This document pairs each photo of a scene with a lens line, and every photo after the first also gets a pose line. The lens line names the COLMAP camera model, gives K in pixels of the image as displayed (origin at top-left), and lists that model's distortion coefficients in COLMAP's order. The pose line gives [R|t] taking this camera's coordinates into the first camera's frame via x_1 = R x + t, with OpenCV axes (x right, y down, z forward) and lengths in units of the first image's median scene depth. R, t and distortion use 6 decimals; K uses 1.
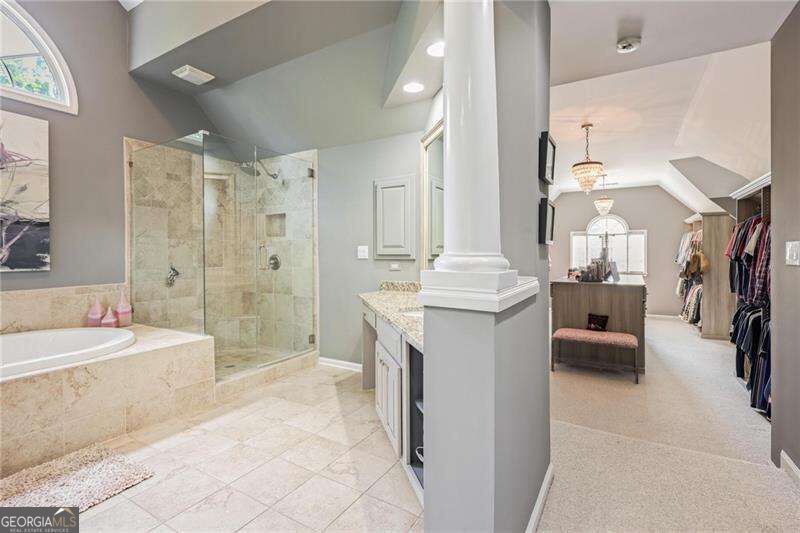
lens RADIAL K [[360.4, 0, 408.9], [0, 360.4, 251.0], [0, 0, 1]] dist [-0.000772, -0.000459]
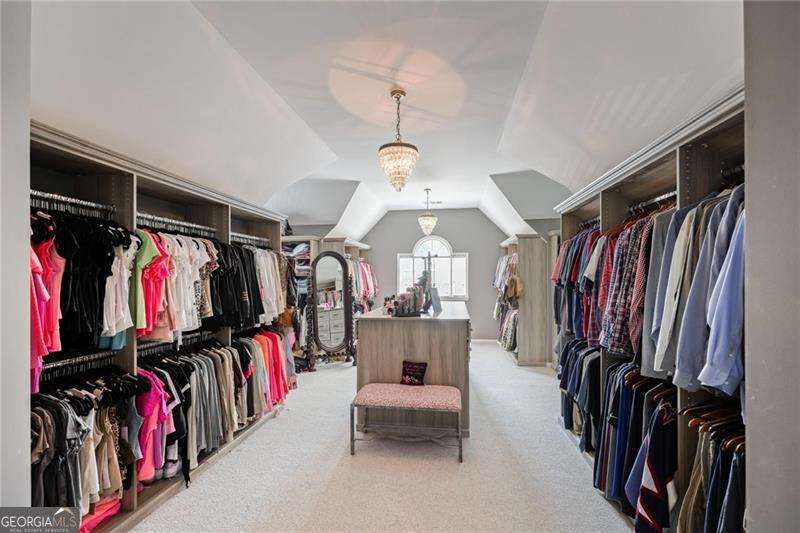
lens RADIAL K [[368.6, 0, 400.3], [0, 368.6, 270.1], [0, 0, 1]] dist [-0.000159, 0.000004]
pose [[0.918873, 0.004428, 0.394530, 0.191788], [0.000572, 0.999921, -0.012556, 0.000243], [-0.394554, 0.011763, 0.918797, 0.305630]]
